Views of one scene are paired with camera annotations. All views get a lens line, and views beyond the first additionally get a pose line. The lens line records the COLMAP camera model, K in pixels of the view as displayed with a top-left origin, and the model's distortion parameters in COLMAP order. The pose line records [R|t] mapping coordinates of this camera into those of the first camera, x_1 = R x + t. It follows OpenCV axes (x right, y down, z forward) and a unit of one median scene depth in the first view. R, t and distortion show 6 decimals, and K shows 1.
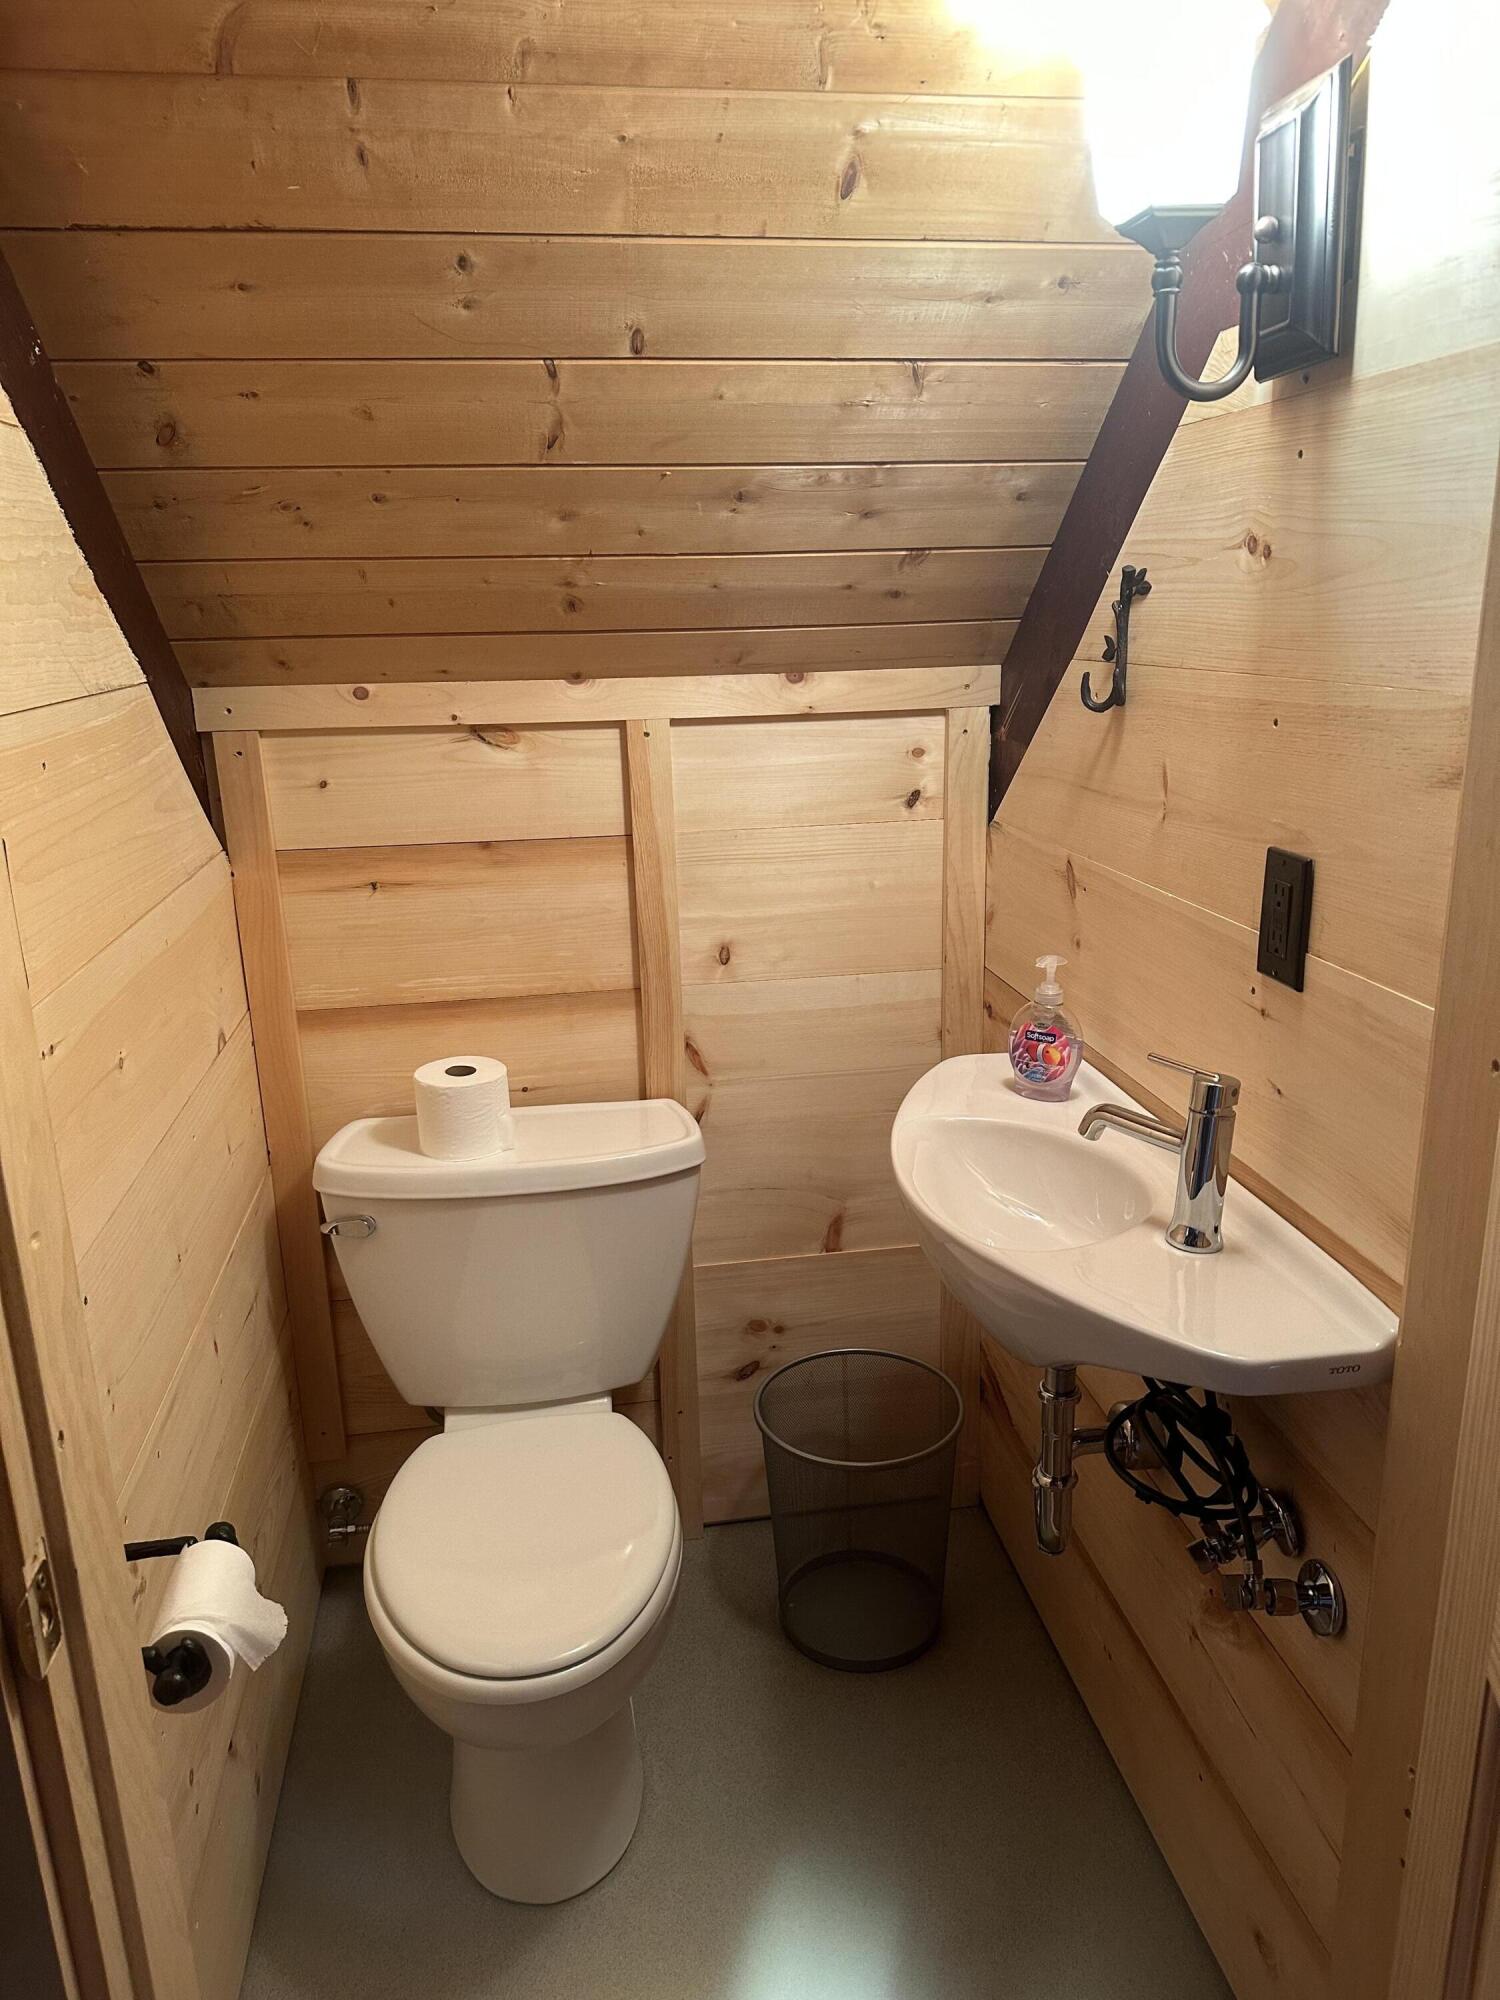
lens RADIAL K [[1398.4, 0, 750.0], [0, 1398.4, 1000.0], [0, 0, 1]] dist [-0.000783, -0.000778]
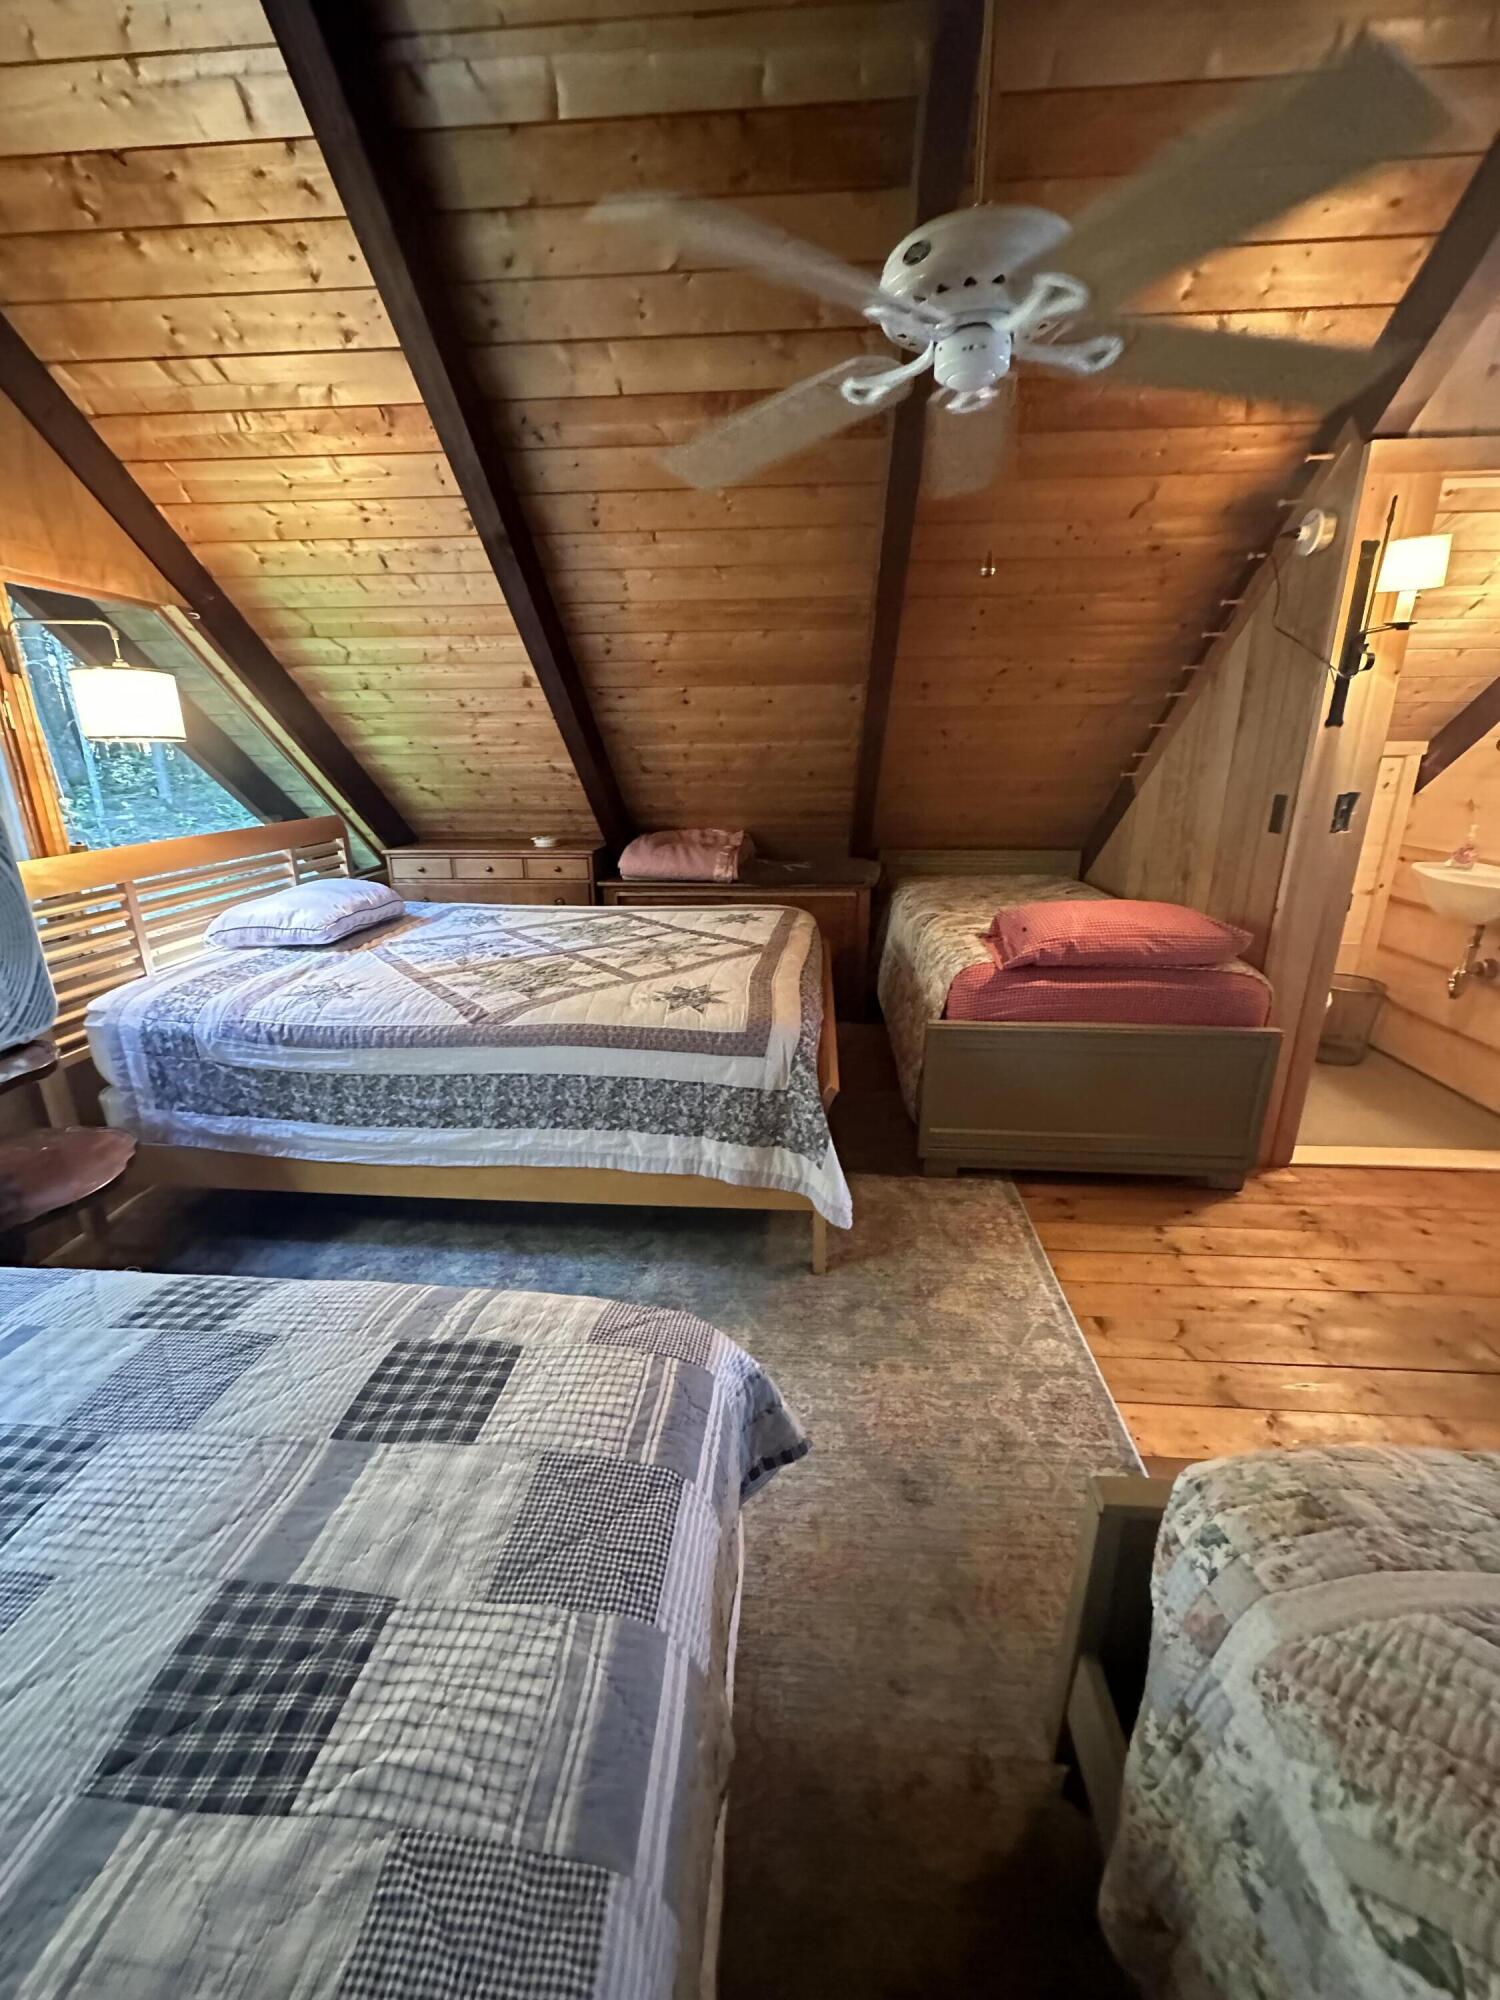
lens RADIAL K [[788.6, 0, 750.0], [0, 788.6, 1000.0], [0, 0, 1]] dist [0.002433, 0.000355]
pose [[0.974812, 0.084116, -0.206557, -1.052546], [-0.074258, 0.995719, 0.055037, 0.411870], [0.210302, -0.038312, 0.976885, -1.244304]]
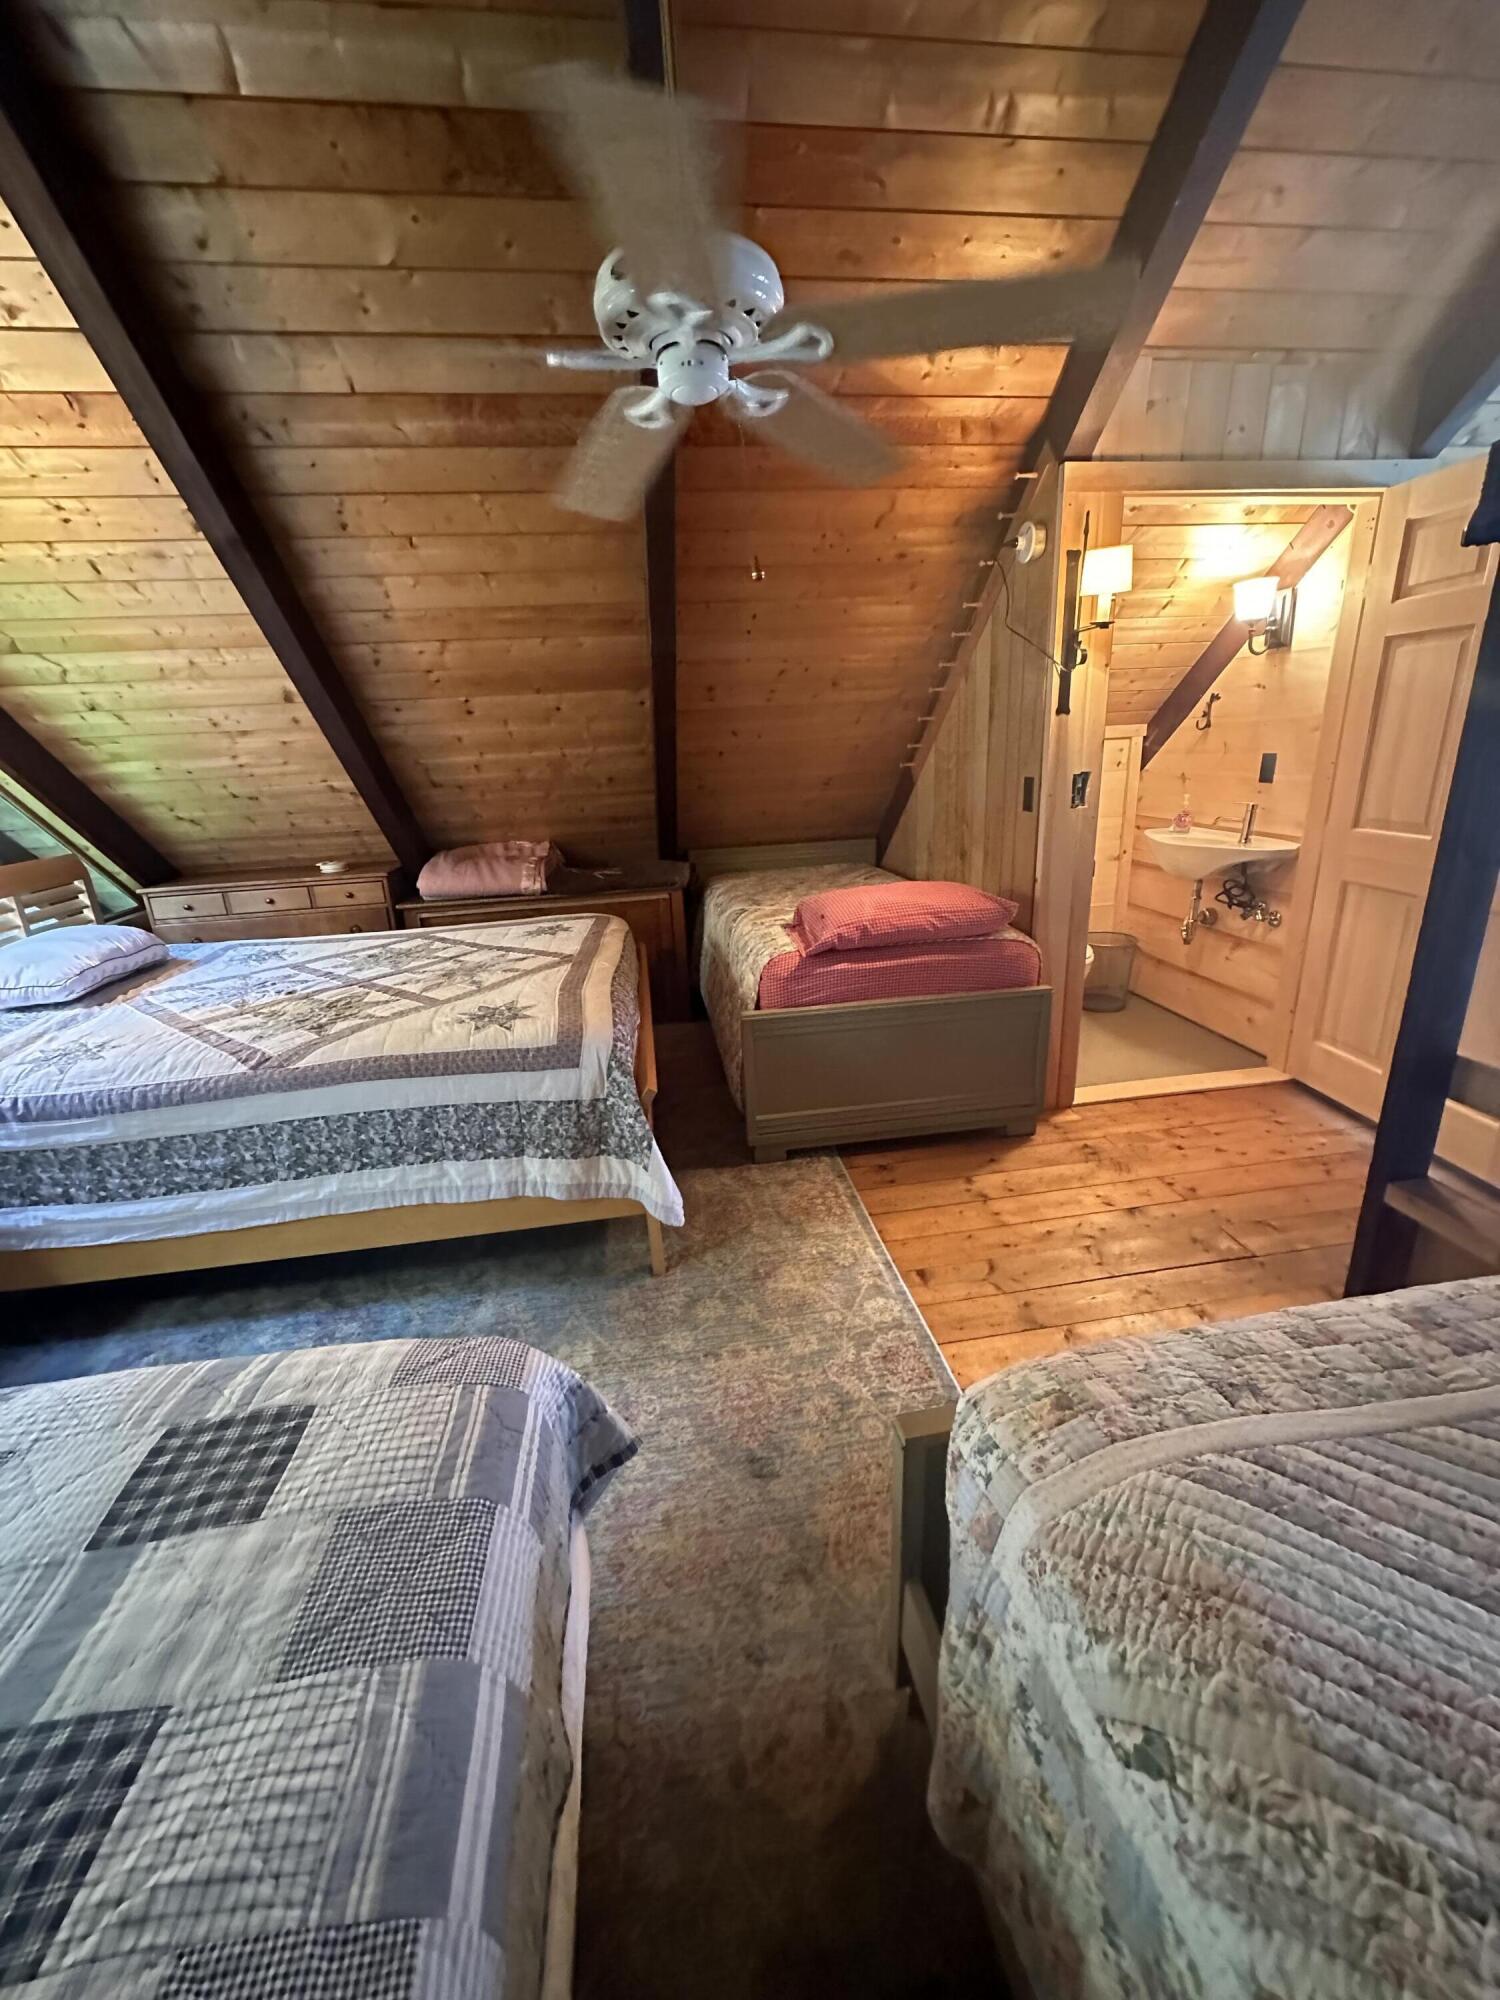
lens RADIAL K [[788.6, 0, 750.0], [0, 788.6, 1000.0], [0, 0, 1]] dist [0.002433, 0.000355]
pose [[0.999642, -0.022660, -0.014200, -0.983472], [0.023290, 0.998675, 0.045883, 0.413029], [0.013141, -0.046198, 0.998846, -1.251315]]
